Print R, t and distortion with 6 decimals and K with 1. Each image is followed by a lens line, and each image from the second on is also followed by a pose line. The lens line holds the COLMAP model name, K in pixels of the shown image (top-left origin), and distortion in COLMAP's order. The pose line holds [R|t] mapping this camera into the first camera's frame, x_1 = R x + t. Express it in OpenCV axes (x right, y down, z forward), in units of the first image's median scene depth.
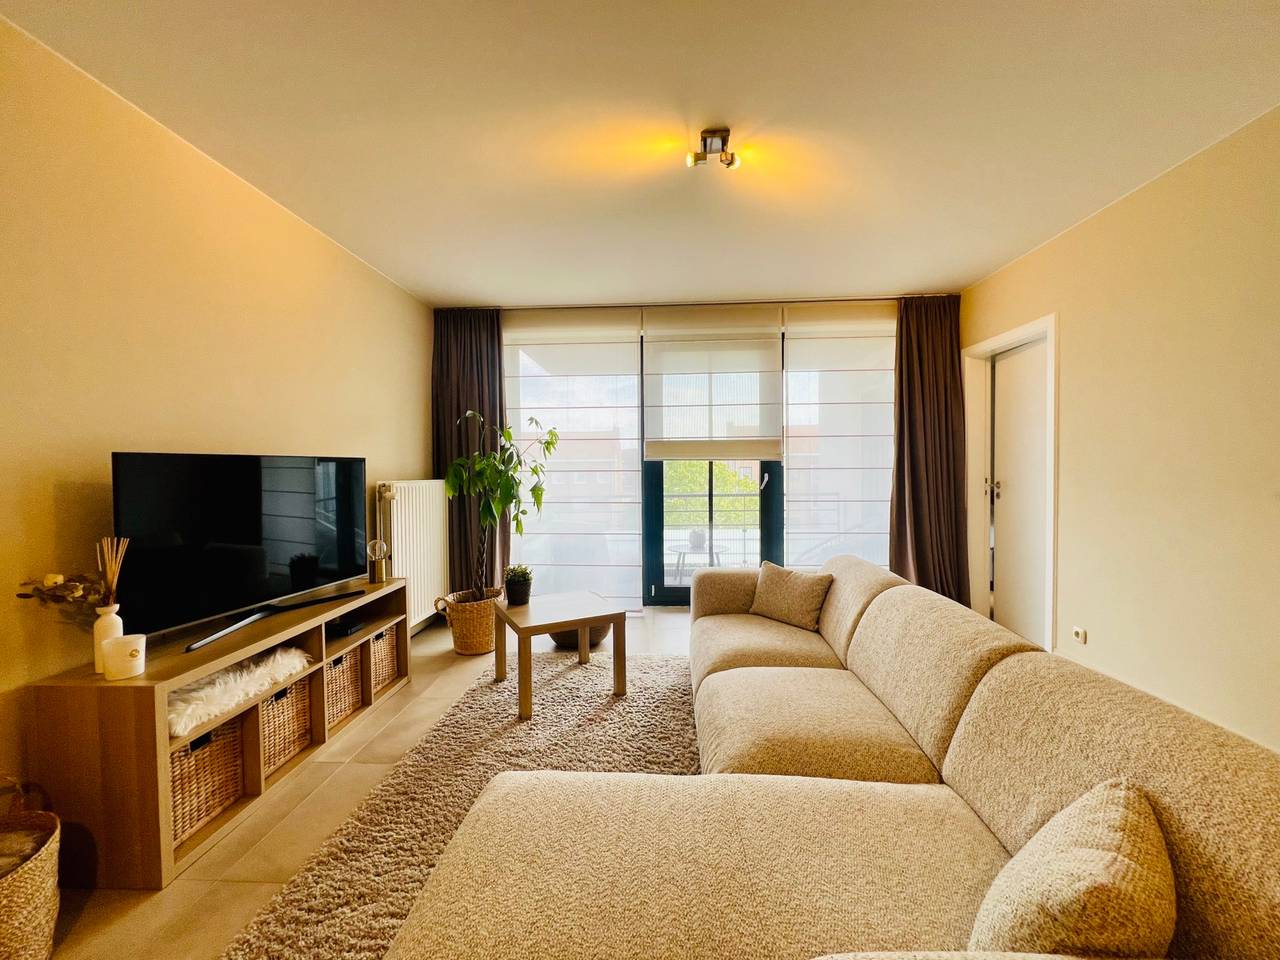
lens RADIAL K [[511.2, 0, 640.0], [0, 511.2, 480.0], [0, 0, 1]] dist [-0.002406, 0.000991]
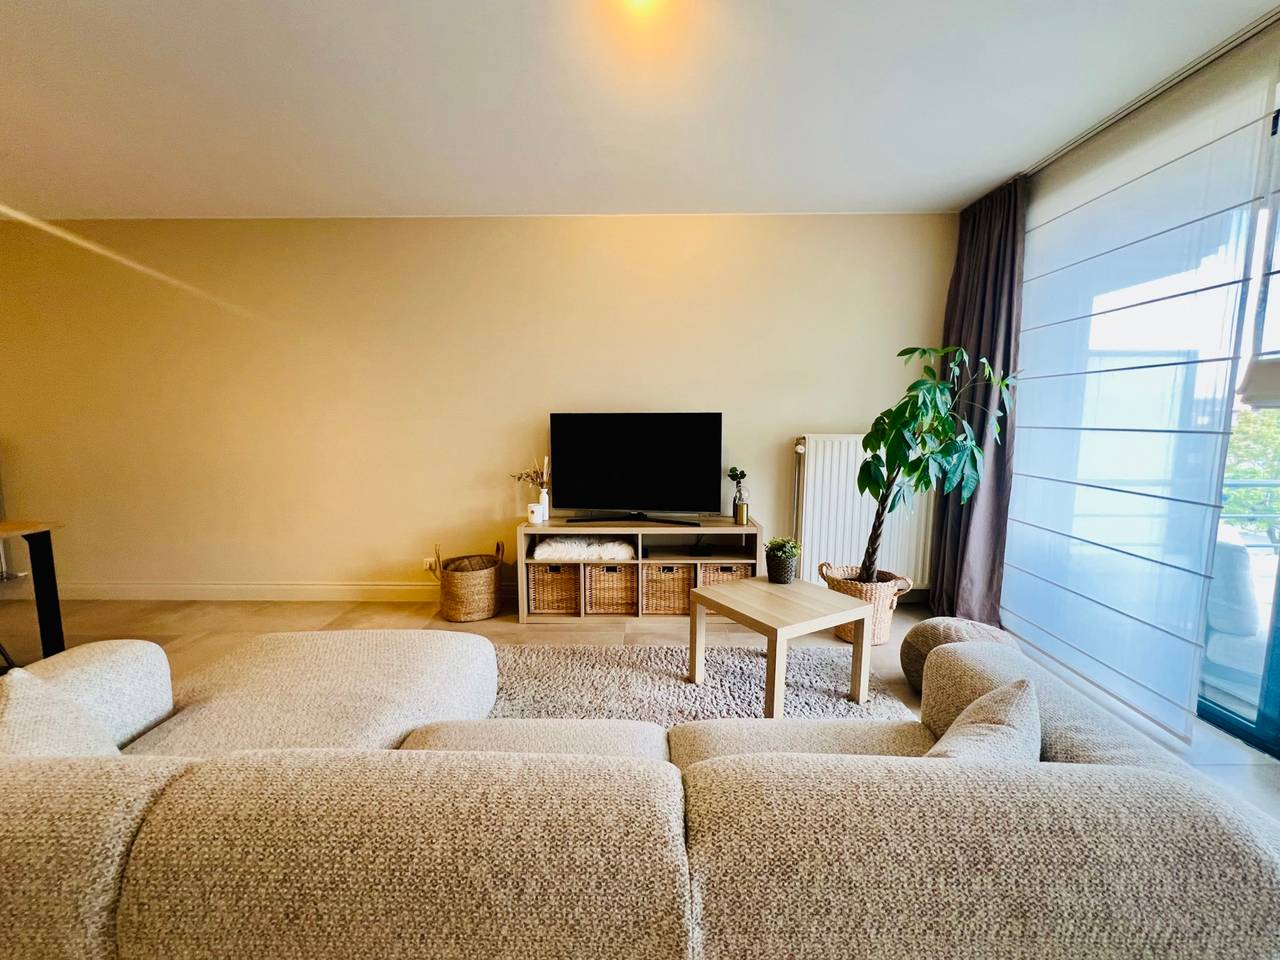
lens RADIAL K [[548.9, 0, 640.0], [0, 548.9, 480.0], [0, 0, 1]] dist [0.001869, 0.000175]
pose [[0.039685, 0.120269, -0.991948, 0.501146], [-0.019495, 0.992634, 0.119572, -0.026310], [0.999022, 0.014593, 0.041737, 0.554270]]
